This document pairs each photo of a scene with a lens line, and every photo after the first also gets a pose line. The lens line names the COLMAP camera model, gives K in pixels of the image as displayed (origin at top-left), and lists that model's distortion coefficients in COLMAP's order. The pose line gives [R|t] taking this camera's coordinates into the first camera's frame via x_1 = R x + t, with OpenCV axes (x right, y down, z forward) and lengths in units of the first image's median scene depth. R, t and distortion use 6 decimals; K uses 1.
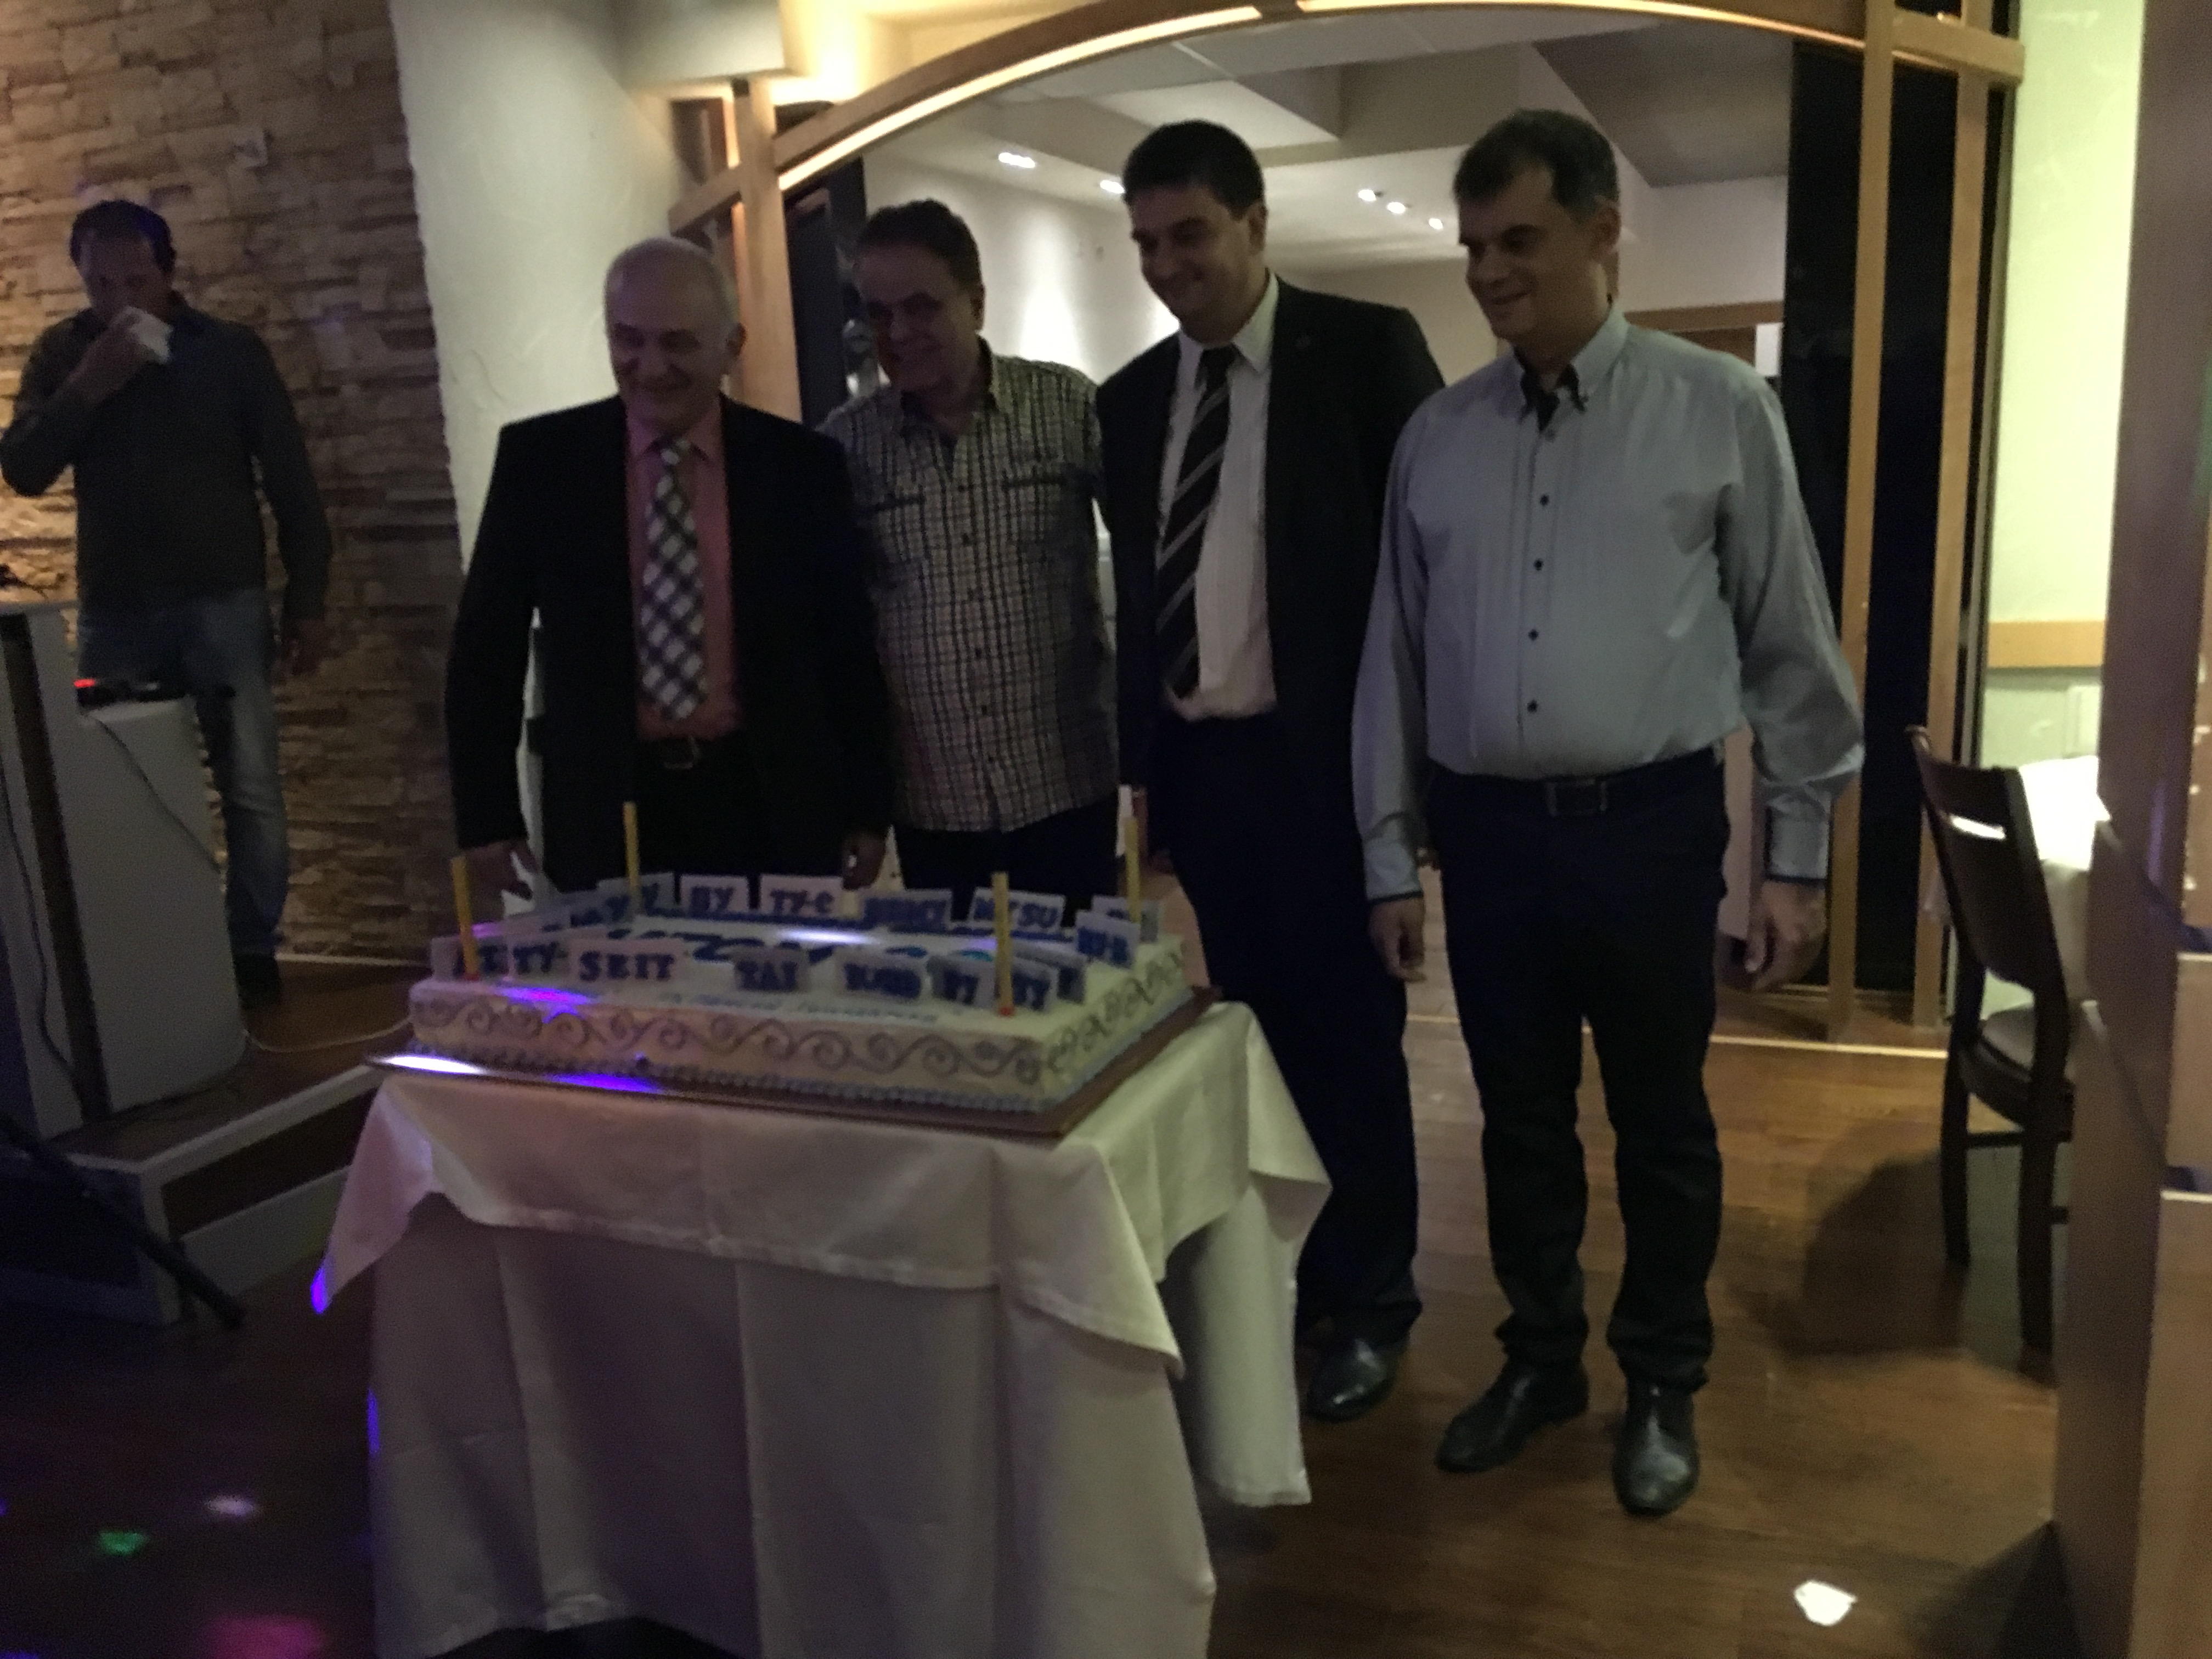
lens RADIAL K [[1881.1, 0, 1102.2], [0, 1881.1, 847.1], [0, 0, 1]] dist [0.076682, -0.106207]
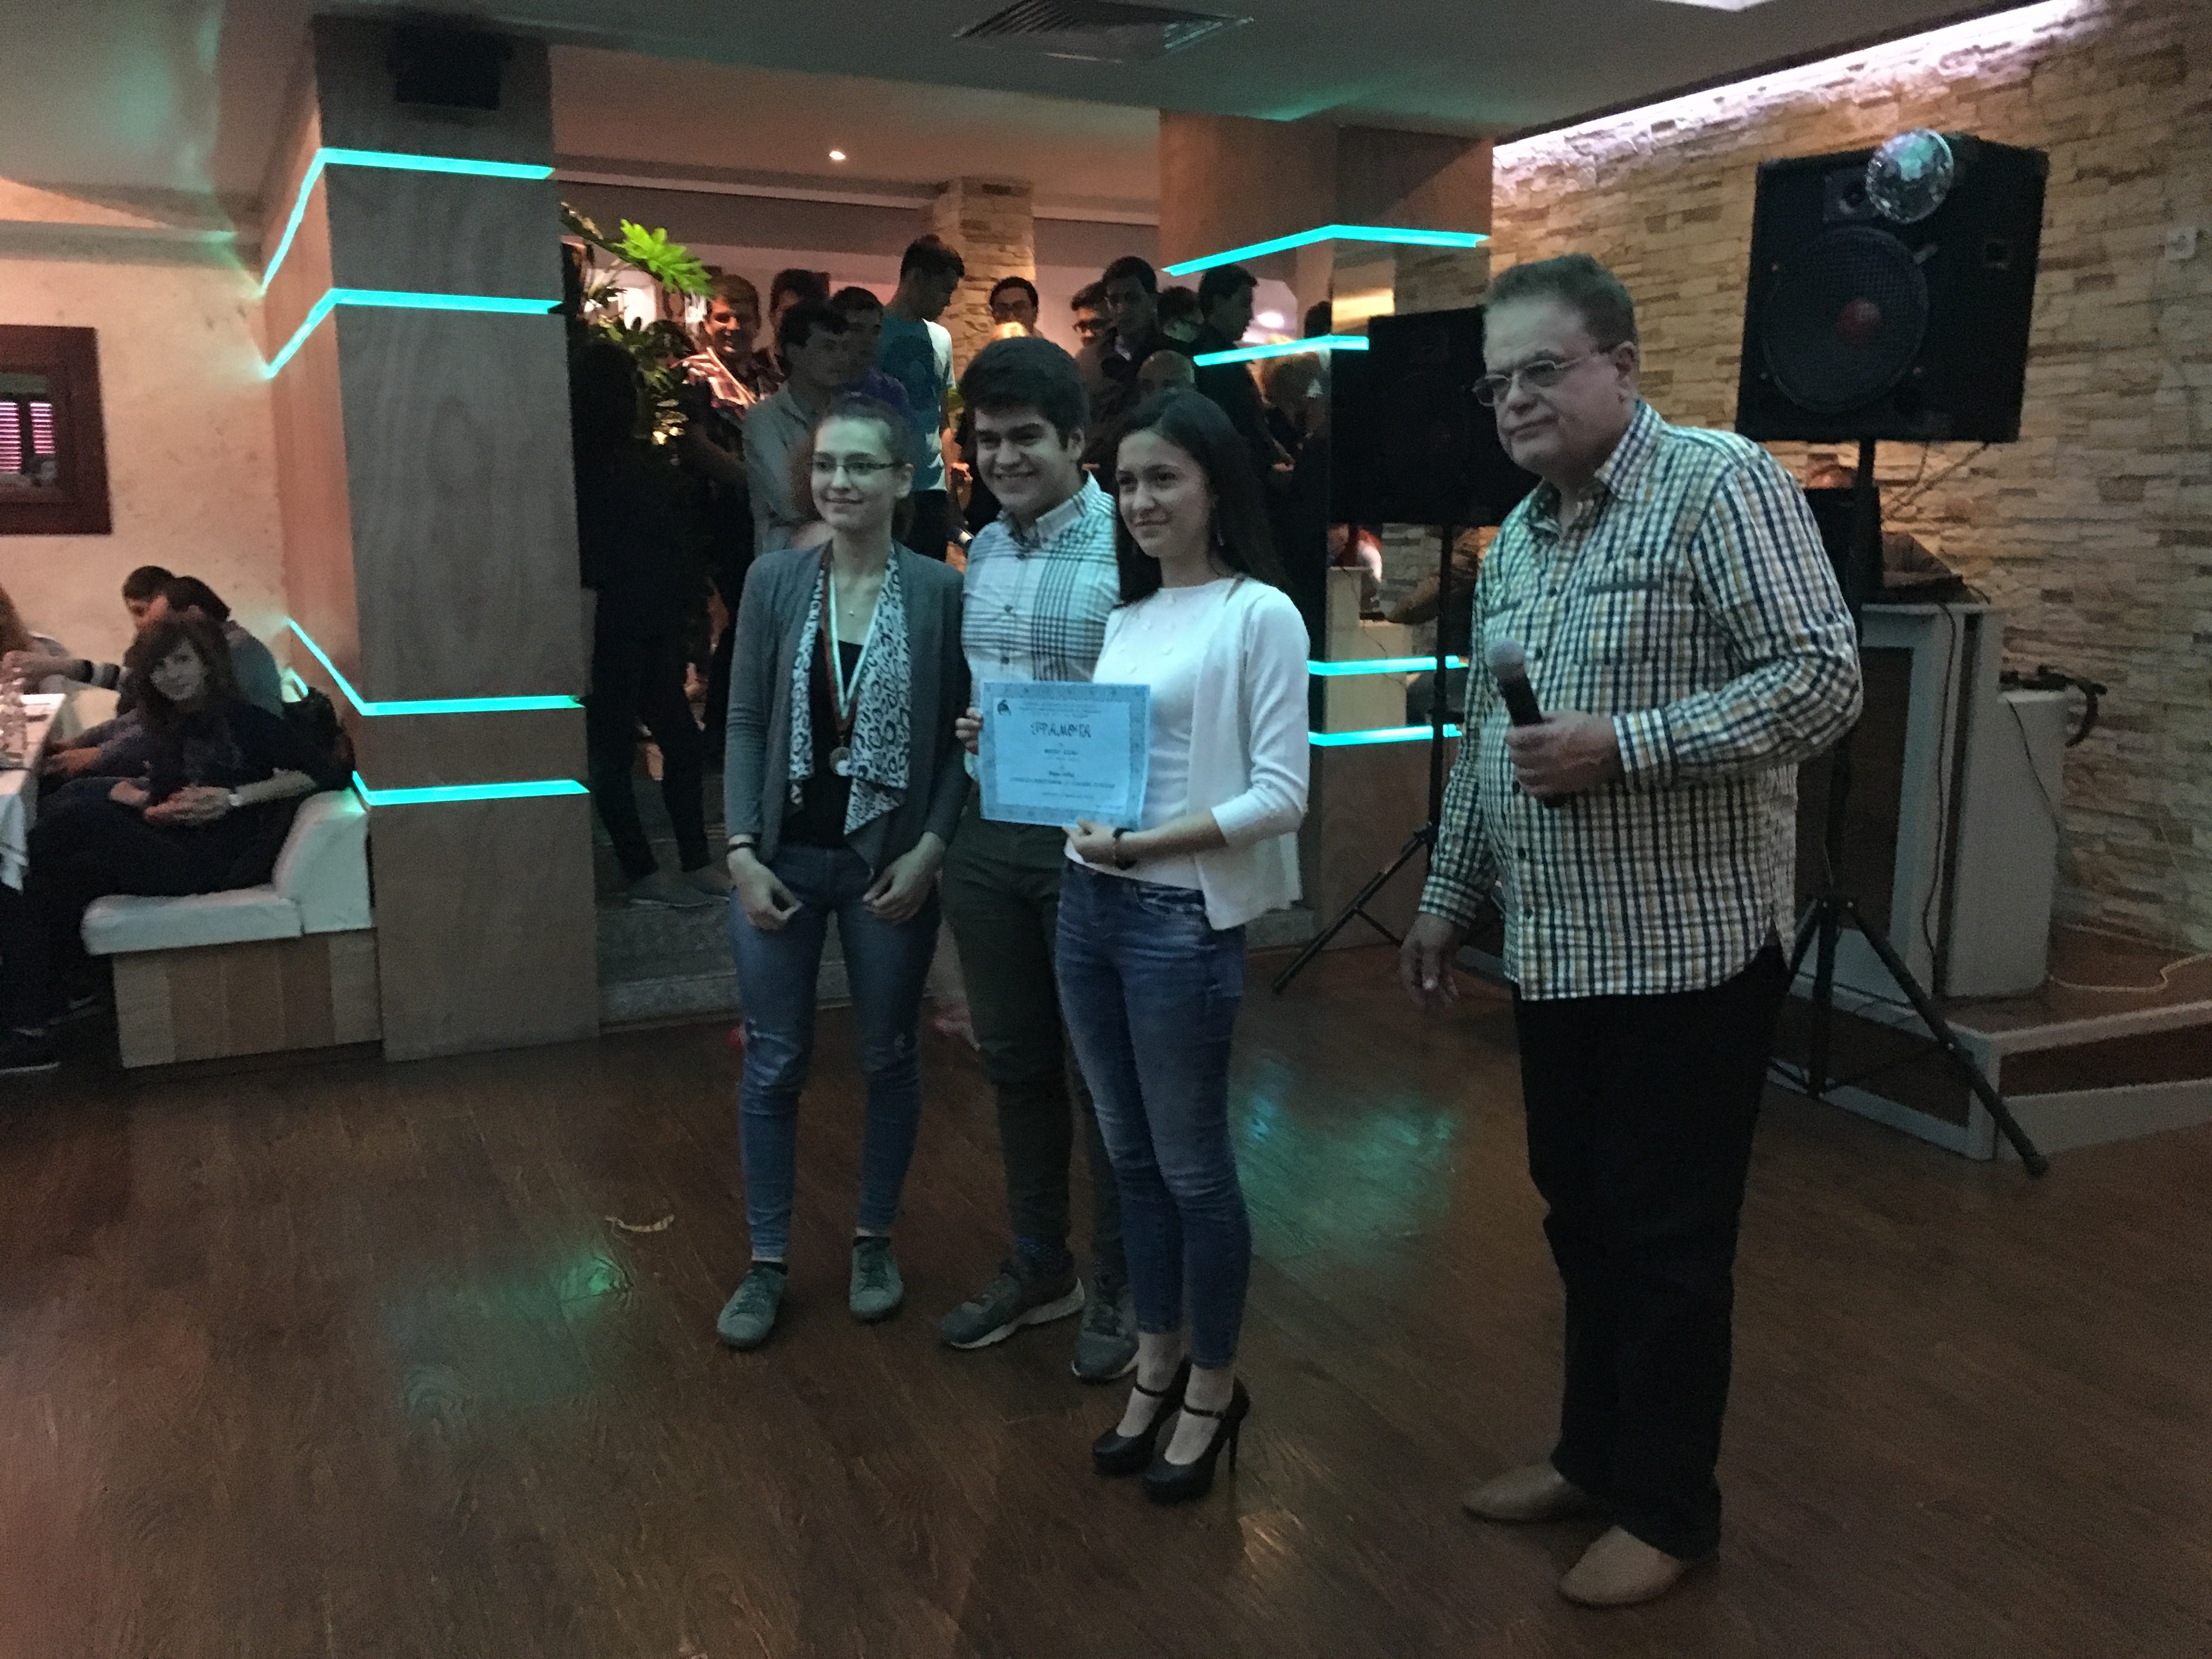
lens RADIAL K [[1881.1, 0, 1107.6], [0, 1881.1, 843.0], [0, 0, 1]] dist [0.076682, -0.106207]
pose [[0.720121, 0.175687, -0.671238, -0.063332], [-0.184791, 0.981034, 0.058524, 0.054772], [0.668789, 0.081894, 0.738928, -0.295386]]
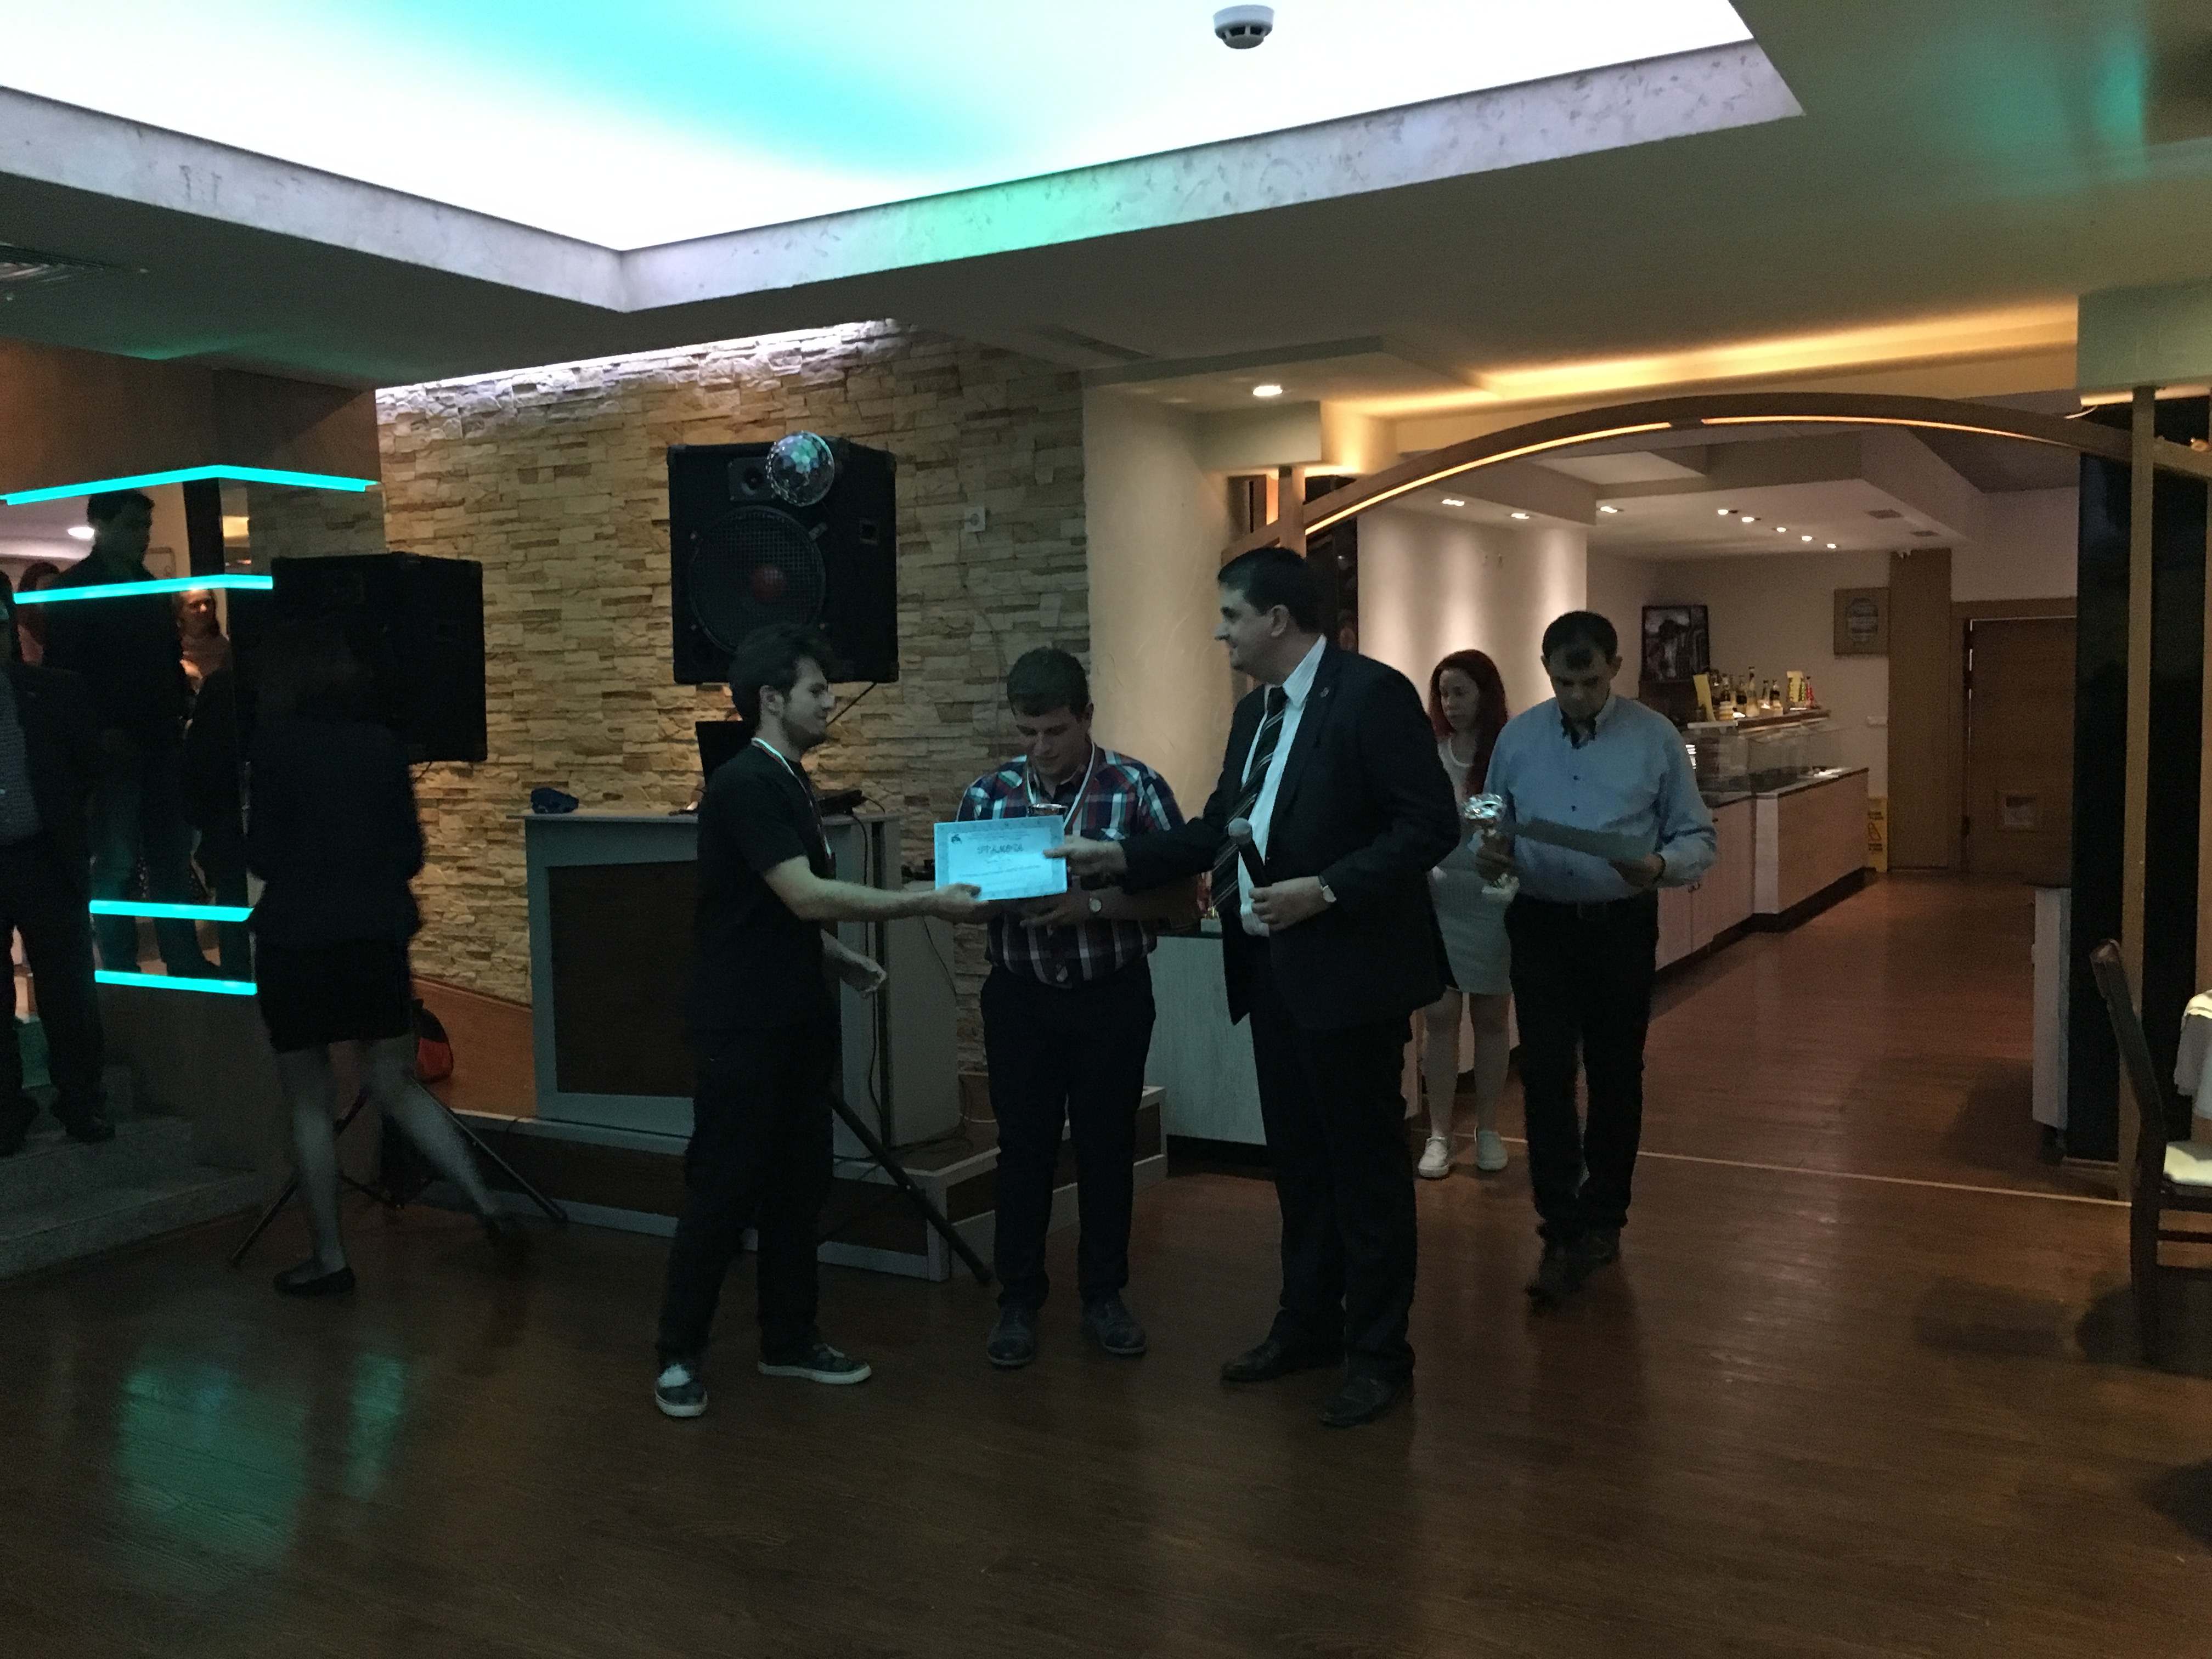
lens RADIAL K [[1881.1, 0, 1109.4], [0, 1881.1, 837.8], [0, 0, 1]] dist [0.076682, -0.106207]
pose [[0.987325, 0.035961, -0.154585, -0.102483], [-0.056002, 0.990281, -0.127311, 0.063763], [0.148504, 0.134354, 0.979743, -0.400544]]
